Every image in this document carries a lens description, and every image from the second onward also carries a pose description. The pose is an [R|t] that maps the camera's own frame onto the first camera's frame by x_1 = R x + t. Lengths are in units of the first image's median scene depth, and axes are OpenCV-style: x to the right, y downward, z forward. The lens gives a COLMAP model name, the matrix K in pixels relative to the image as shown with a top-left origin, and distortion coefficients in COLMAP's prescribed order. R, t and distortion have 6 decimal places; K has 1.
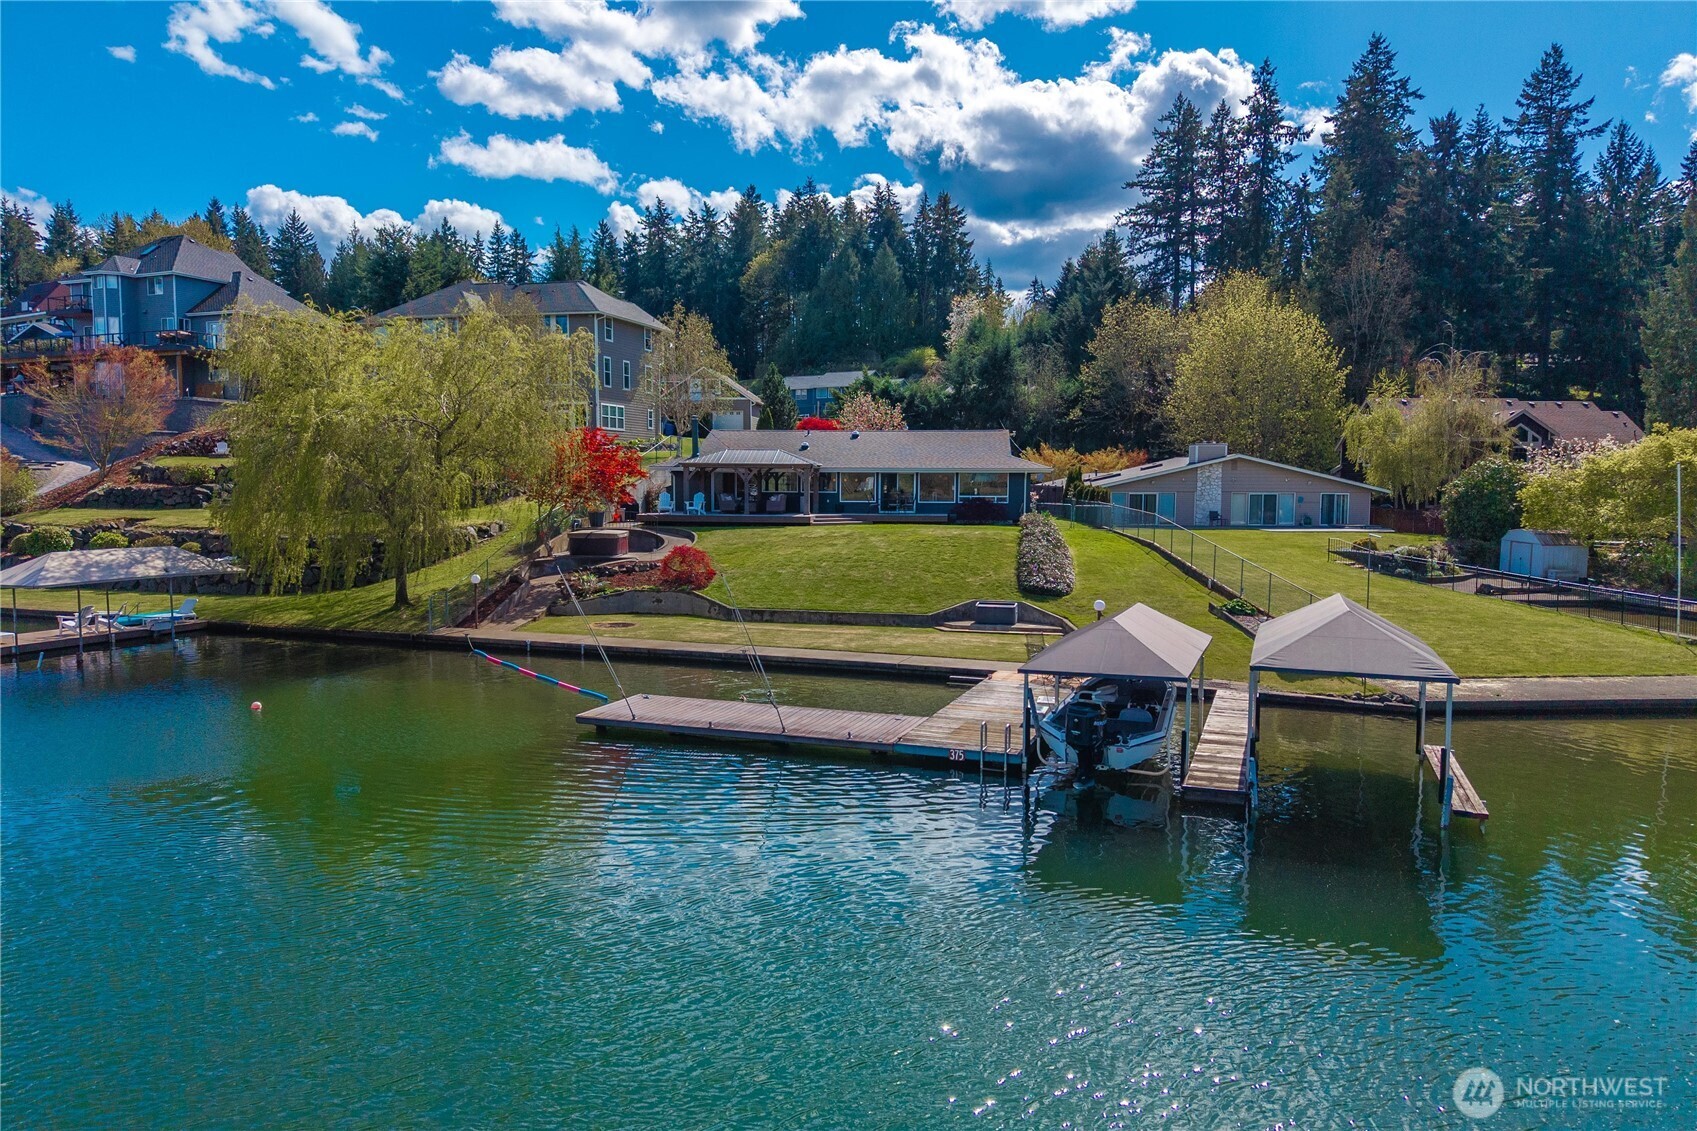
lens RADIAL K [[1136.4, 0, 845.8], [0, 1136.4, 564.7], [0, 0, 1]] dist [0.050699, -0.042576]
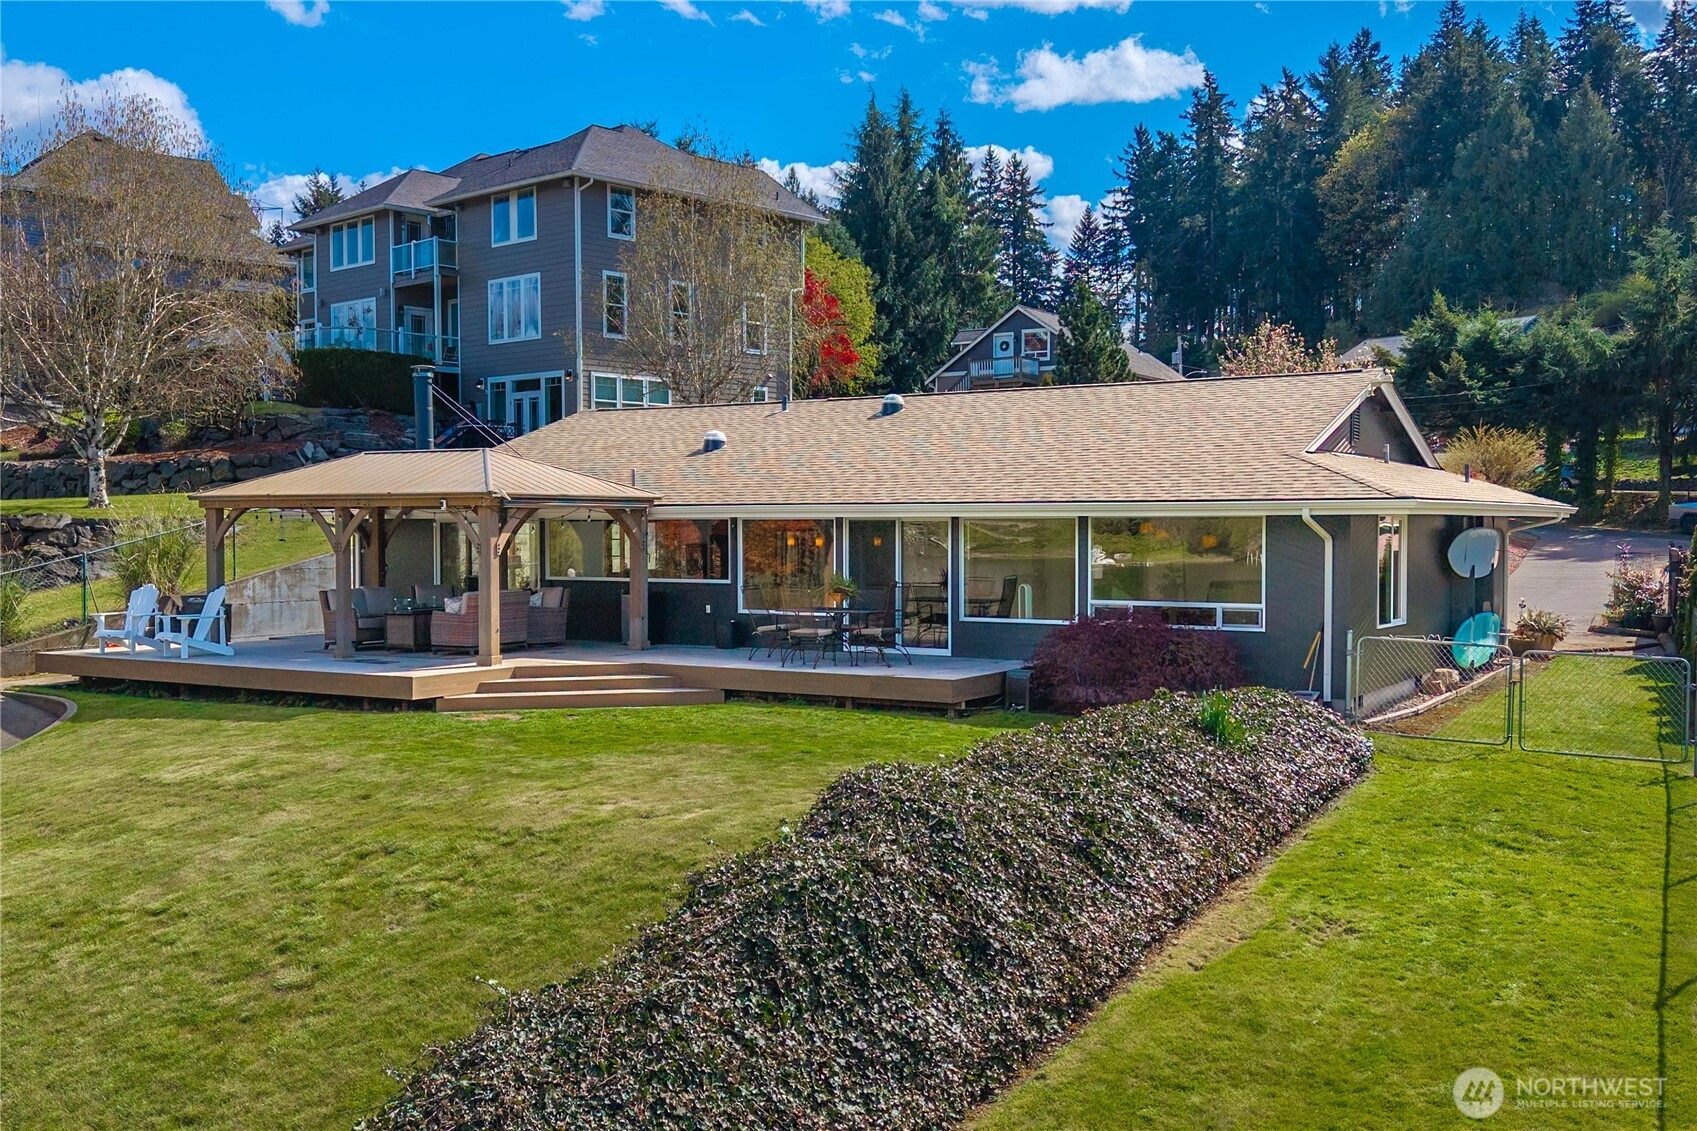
lens RADIAL K [[1637.9, 0, 849.9], [0, 1637.9, 565.9], [0, 0, 1]] dist [-0.018078, 0.000000]
pose [[0.895667, 0.000215, -0.444724, 0.065682], [-0.023821, 0.998588, -0.047492, -0.014442], [0.444086, 0.053131, 0.894408, 0.184518]]
